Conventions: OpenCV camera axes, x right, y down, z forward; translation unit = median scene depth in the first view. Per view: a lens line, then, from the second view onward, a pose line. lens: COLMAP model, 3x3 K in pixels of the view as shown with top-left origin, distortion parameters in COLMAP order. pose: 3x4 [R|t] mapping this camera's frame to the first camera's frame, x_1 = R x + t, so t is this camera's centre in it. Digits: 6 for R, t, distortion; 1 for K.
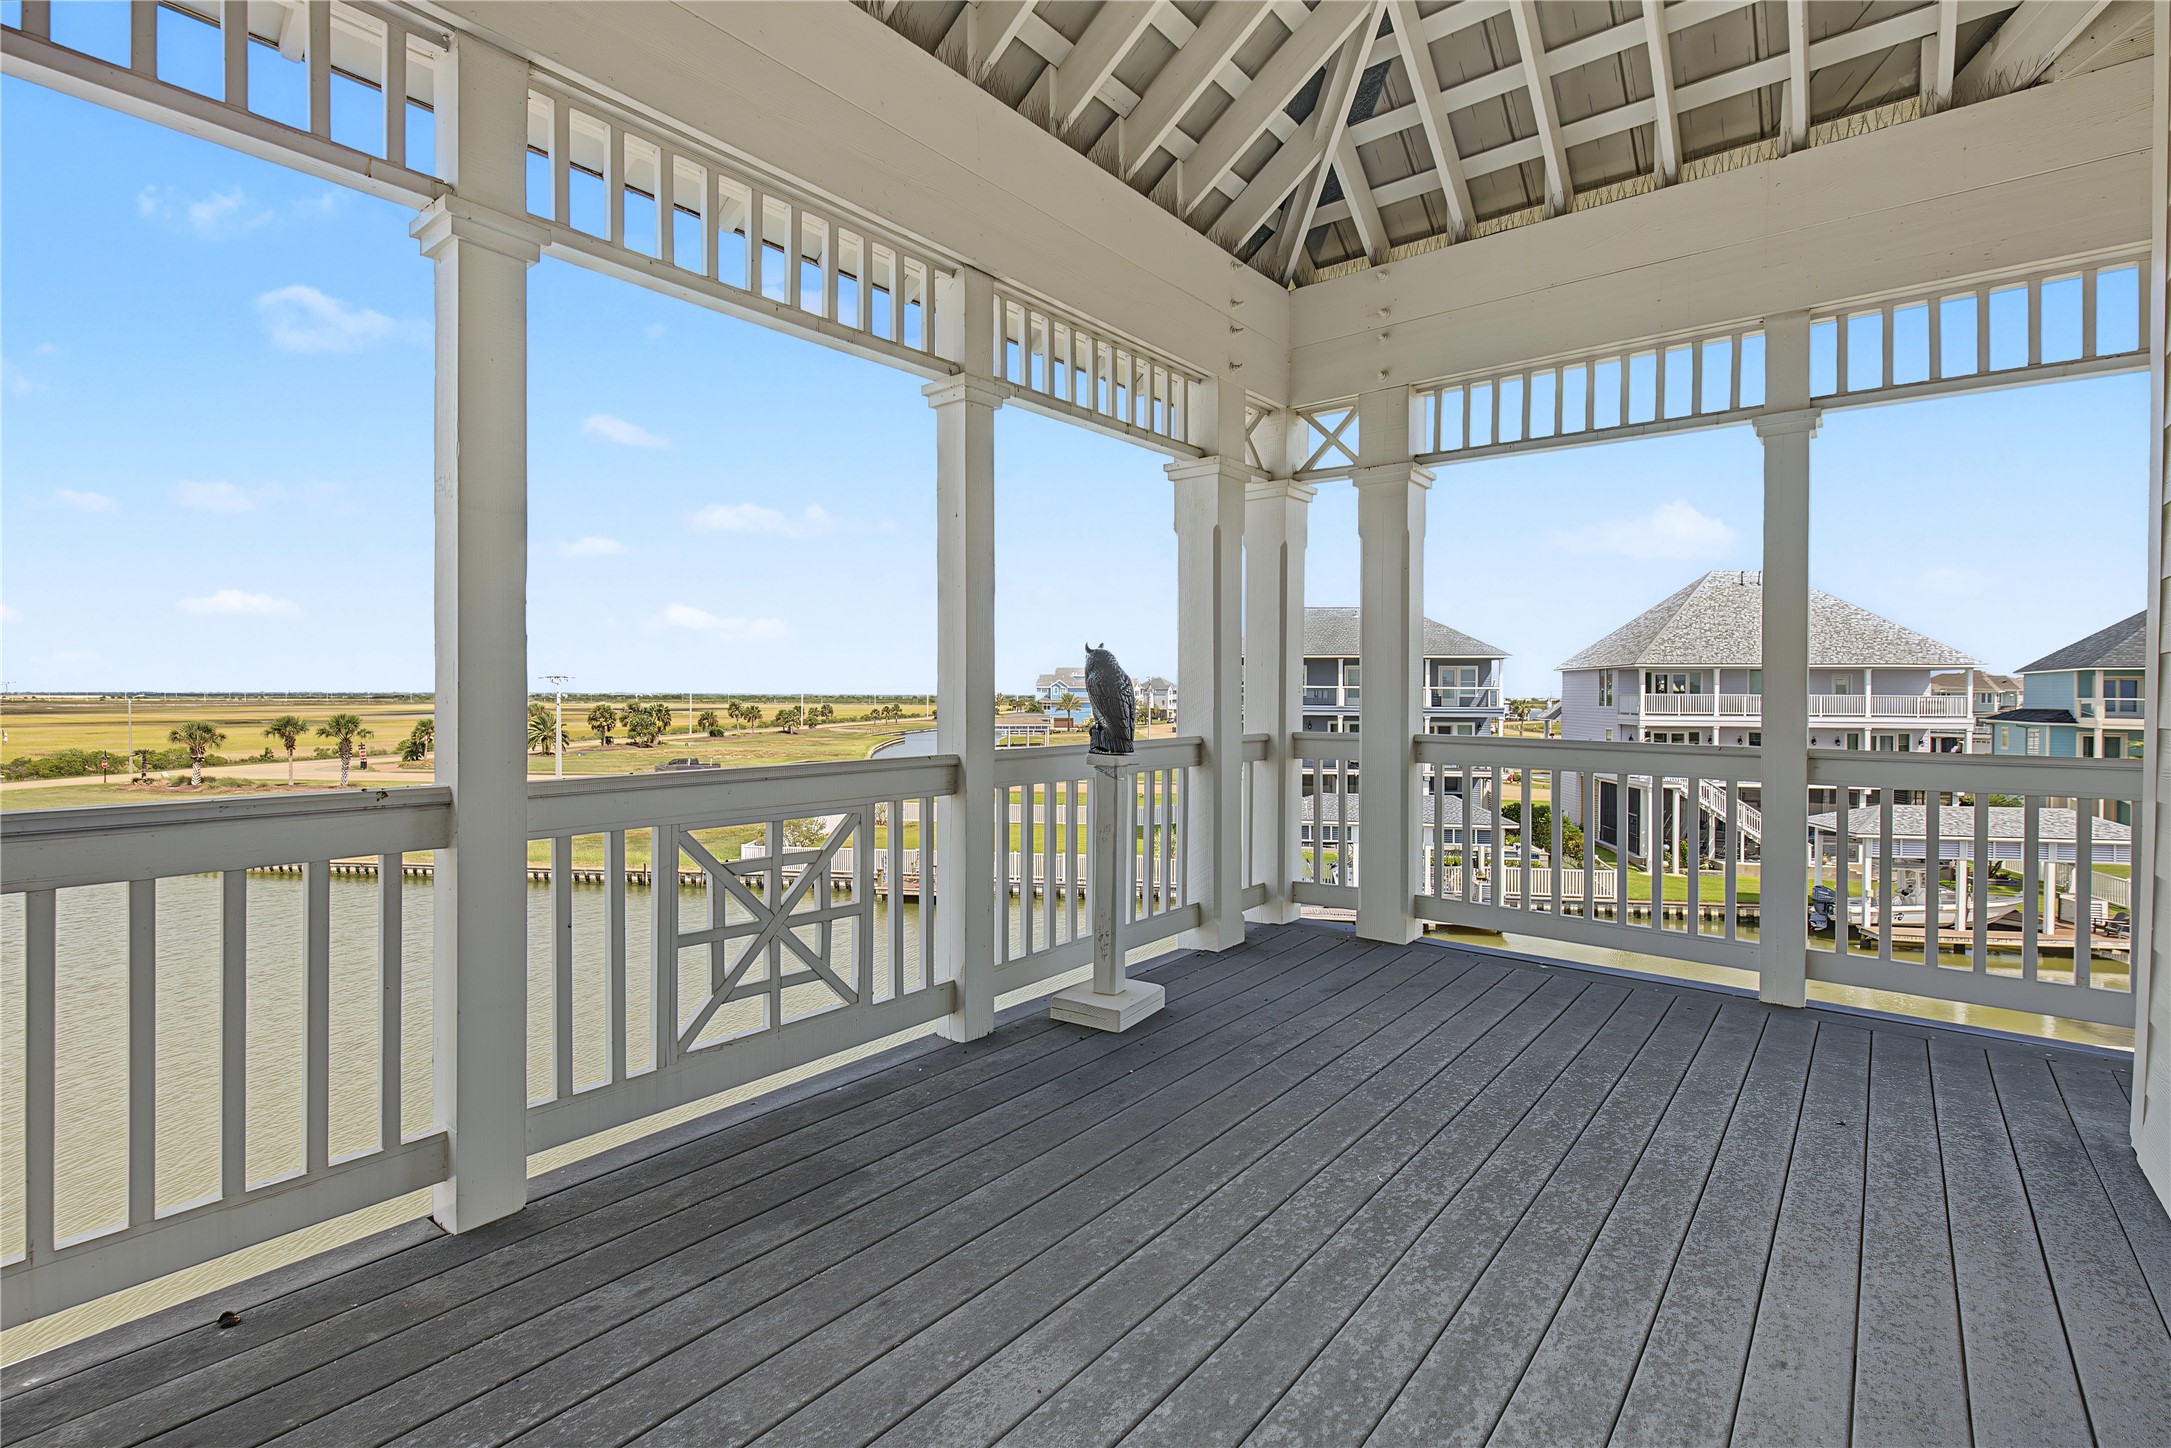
lens RADIAL K [[988.8, 0, 1082.3], [0, 988.8, 718.6], [0, 0, 1]] dist [0.010427, 0.000390]
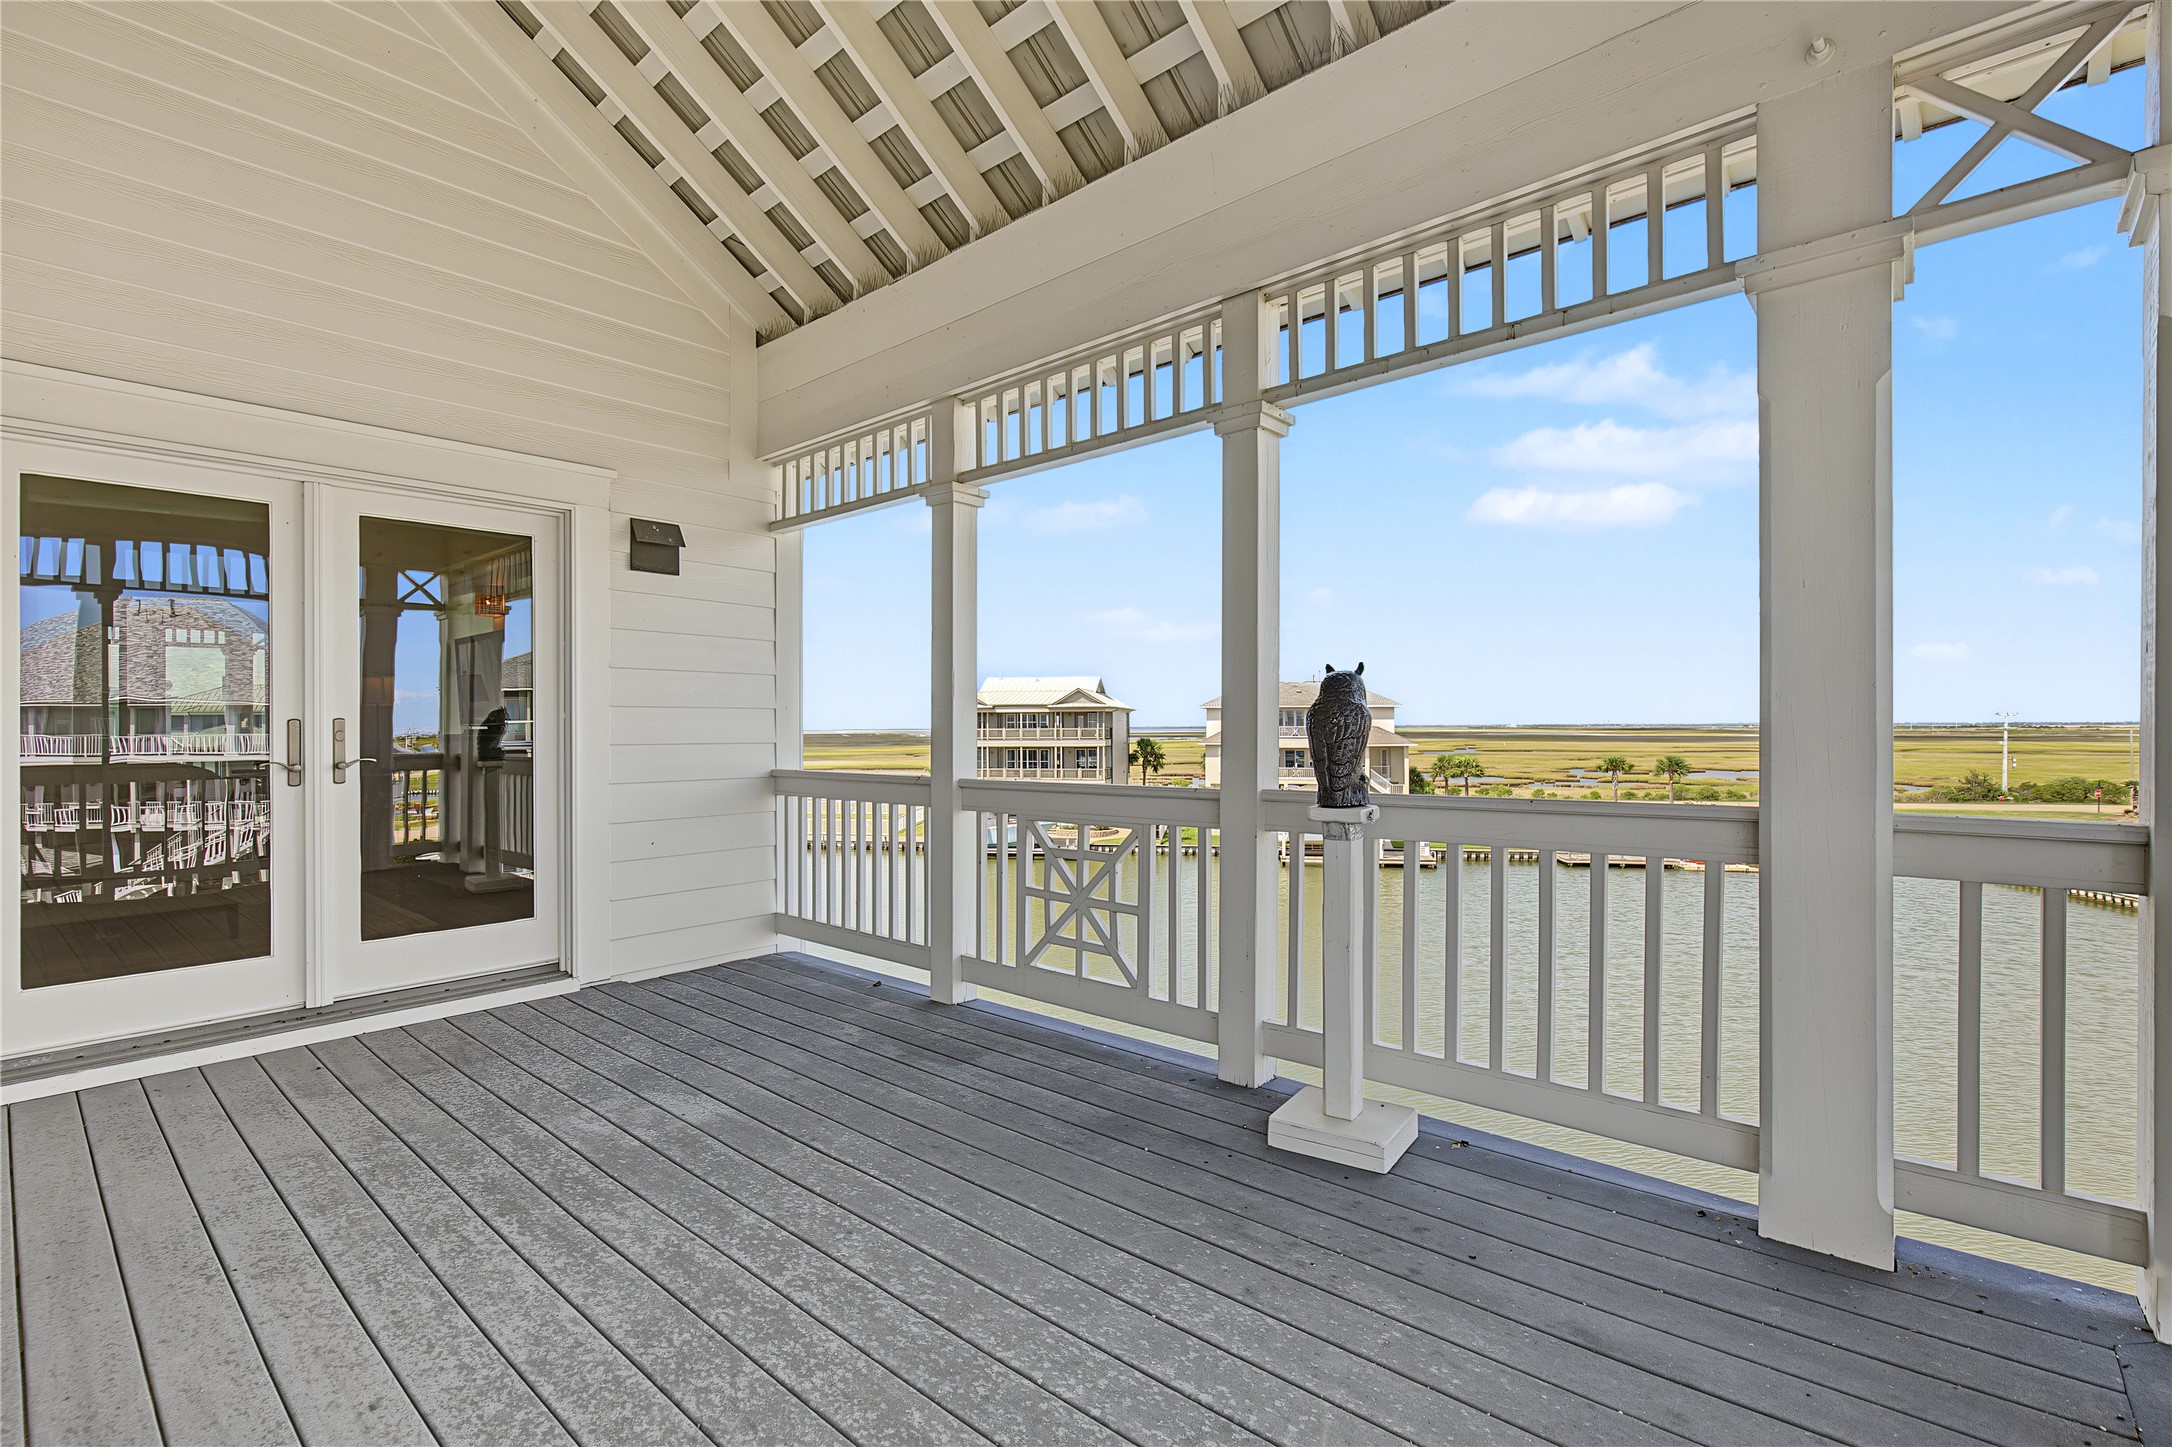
lens RADIAL K [[989.3, 0, 1134.1], [0, 989.3, 733.3], [0, 0, 1]] dist [0.010427, 0.000390]
pose [[-0.028875, -0.000227, -0.999583, 1.063447], [-0.013993, 0.999902, 0.000178, -0.025043], [0.999485, 0.013992, -0.028876, 1.126364]]
